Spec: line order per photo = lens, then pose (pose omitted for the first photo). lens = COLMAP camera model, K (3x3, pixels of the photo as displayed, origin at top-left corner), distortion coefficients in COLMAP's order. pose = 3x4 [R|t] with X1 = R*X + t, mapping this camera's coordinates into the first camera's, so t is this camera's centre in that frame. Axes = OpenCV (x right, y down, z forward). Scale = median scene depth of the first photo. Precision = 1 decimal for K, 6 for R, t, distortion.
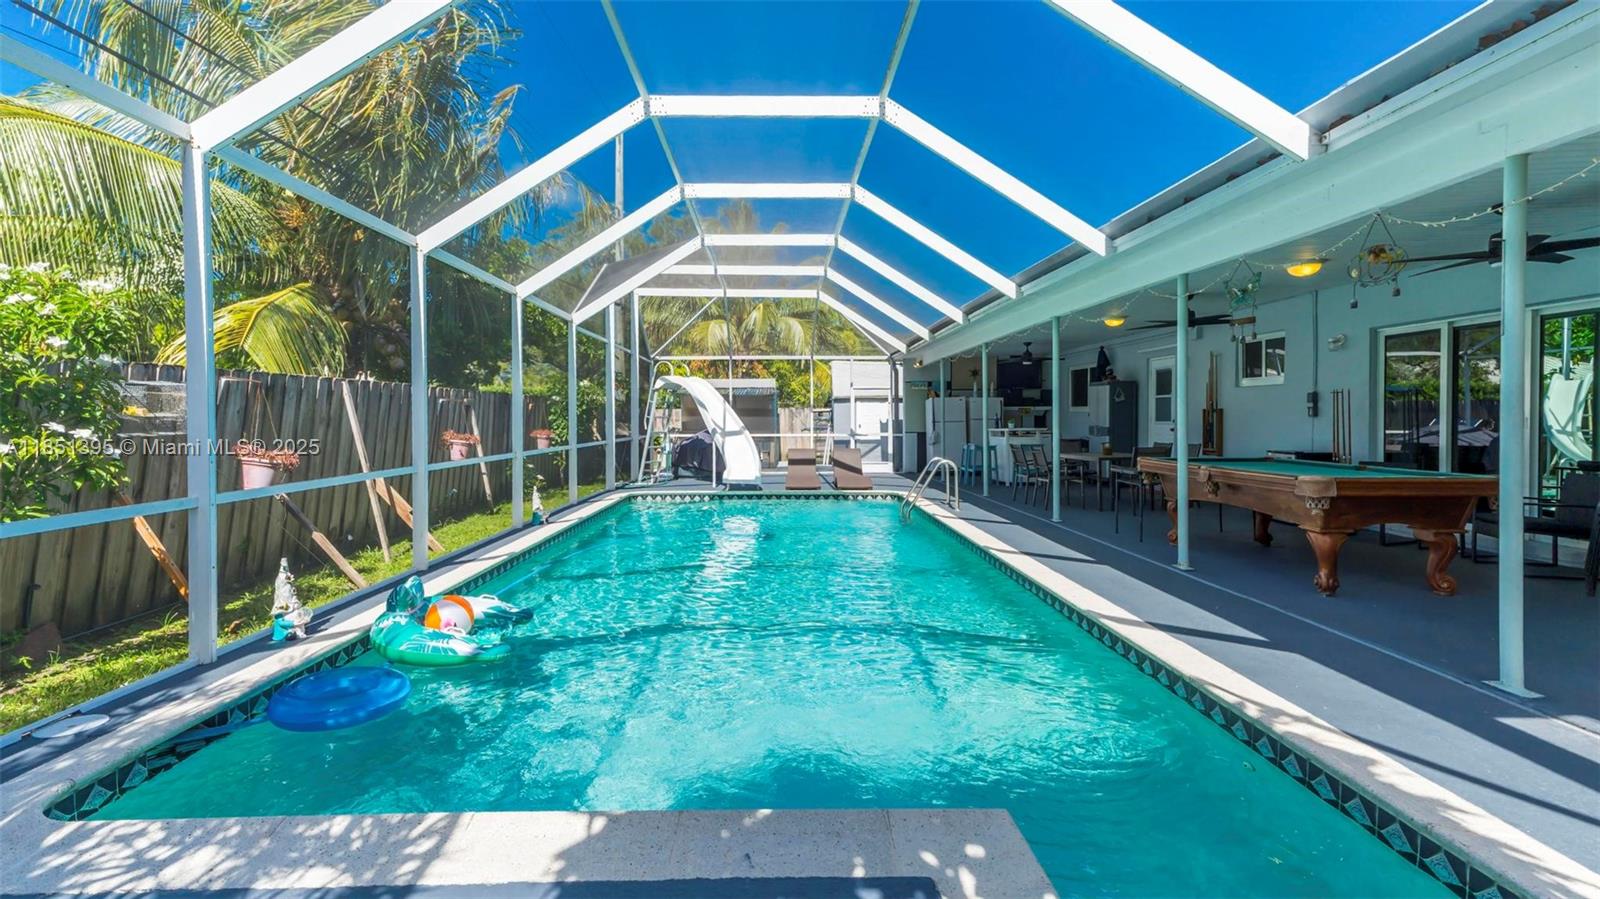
lens RADIAL K [[744.9, 0, 778.7], [0, 744.9, 410.3], [0, 0, 1]] dist [0.031441, -0.000303]
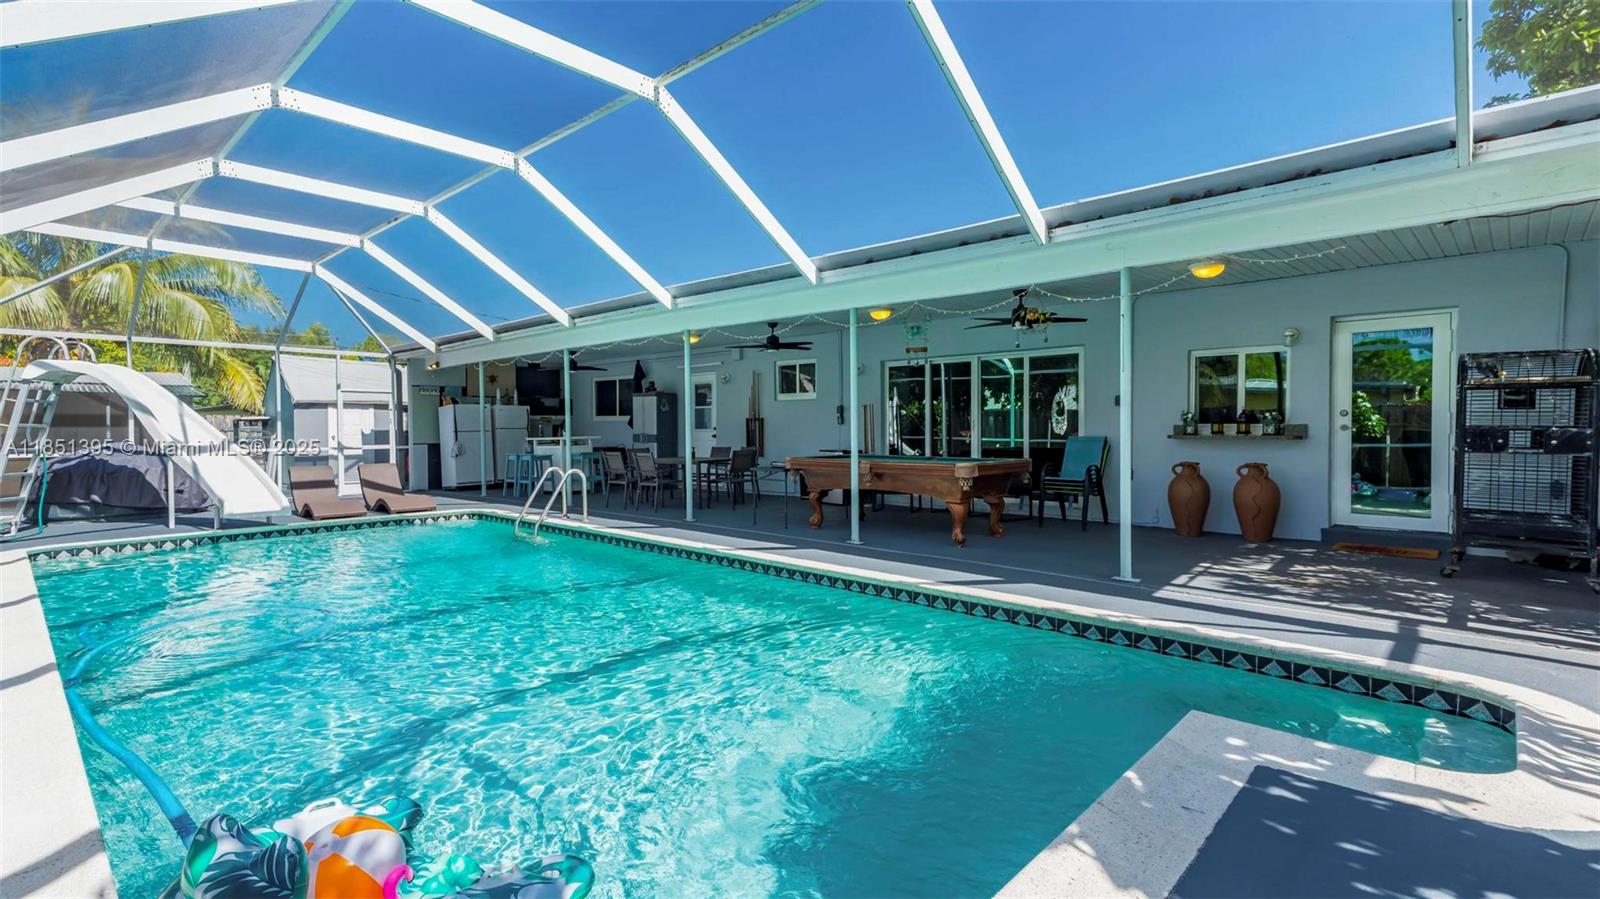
lens RADIAL K [[737.9, 0, 804.5], [0, 737.9, 424.3], [0, 0, 1]] dist [0.035093, -0.001146]
pose [[0.678583, 0.000575, 0.734524, -0.212823], [-0.003356, 0.999992, 0.002317, 0.004740], [-0.734516, -0.004037, 0.678579, 0.115454]]
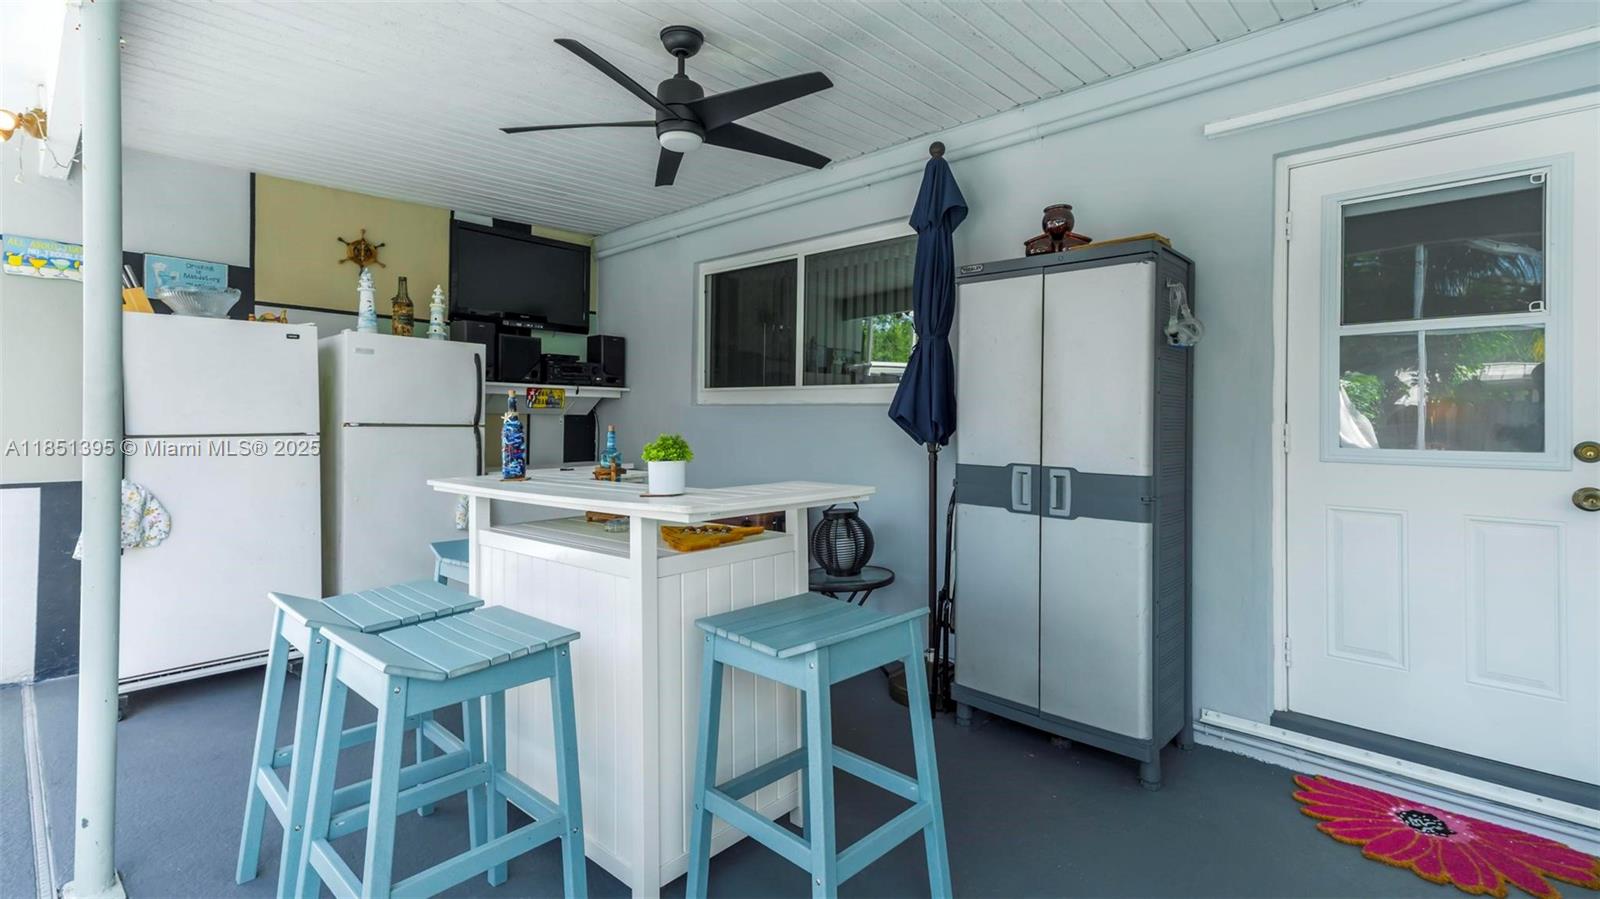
lens RADIAL K [[732.5, 0, 807.9], [0, 732.5, 411.3], [0, 0, 1]] dist [0.036381, 0.000161]
pose [[0.680114, 0.024858, 0.732685, 0.245473], [-0.016016, 0.999690, -0.019050, 0.012795], [-0.732932, 0.001222, 0.680301, 0.968039]]
